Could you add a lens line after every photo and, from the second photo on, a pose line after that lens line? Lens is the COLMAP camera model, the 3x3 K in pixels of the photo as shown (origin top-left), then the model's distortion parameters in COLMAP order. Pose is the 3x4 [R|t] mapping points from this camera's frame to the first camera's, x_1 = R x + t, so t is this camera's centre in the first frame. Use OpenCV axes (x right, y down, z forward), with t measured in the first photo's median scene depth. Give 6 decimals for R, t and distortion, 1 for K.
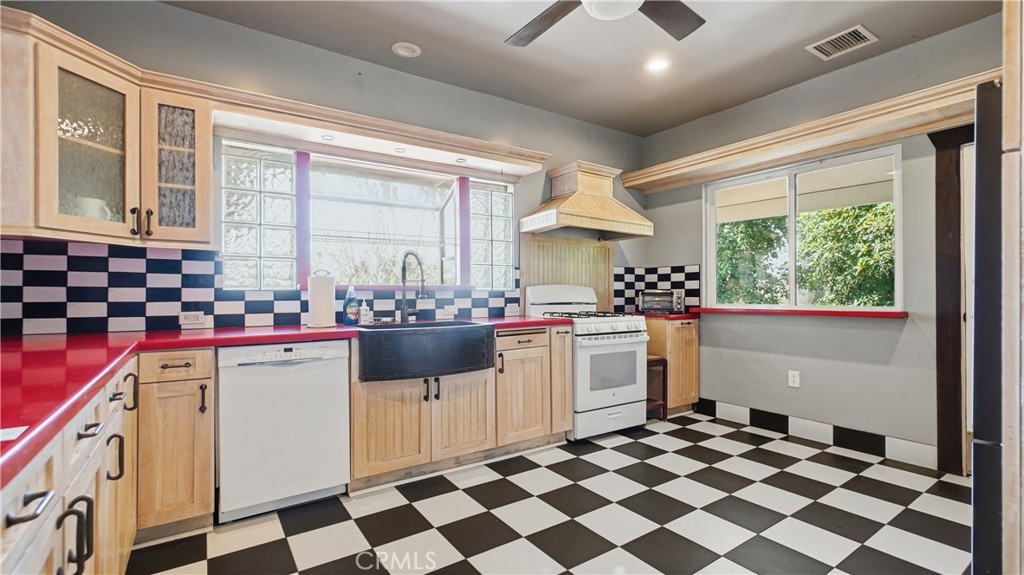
lens RADIAL K [[461.4, 0, 508.3], [0, 461.4, 290.5], [0, 0, 1]] dist [0.001352, 0.002460]
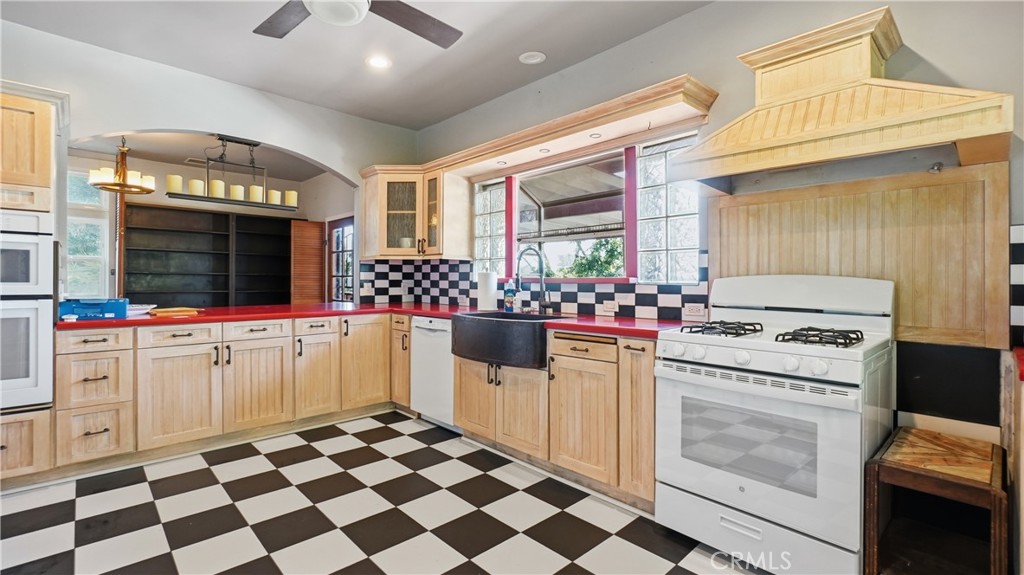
lens RADIAL K [[461.4, 0, 506.7], [0, 461.4, 281.0], [0, 0, 1]] dist [0.001352, 0.002460]
pose [[0.133184, 0.005014, -0.991079, 0.800849], [-0.001573, 0.999987, 0.004848, -0.010130], [0.991090, 0.000913, 0.133190, 0.772278]]
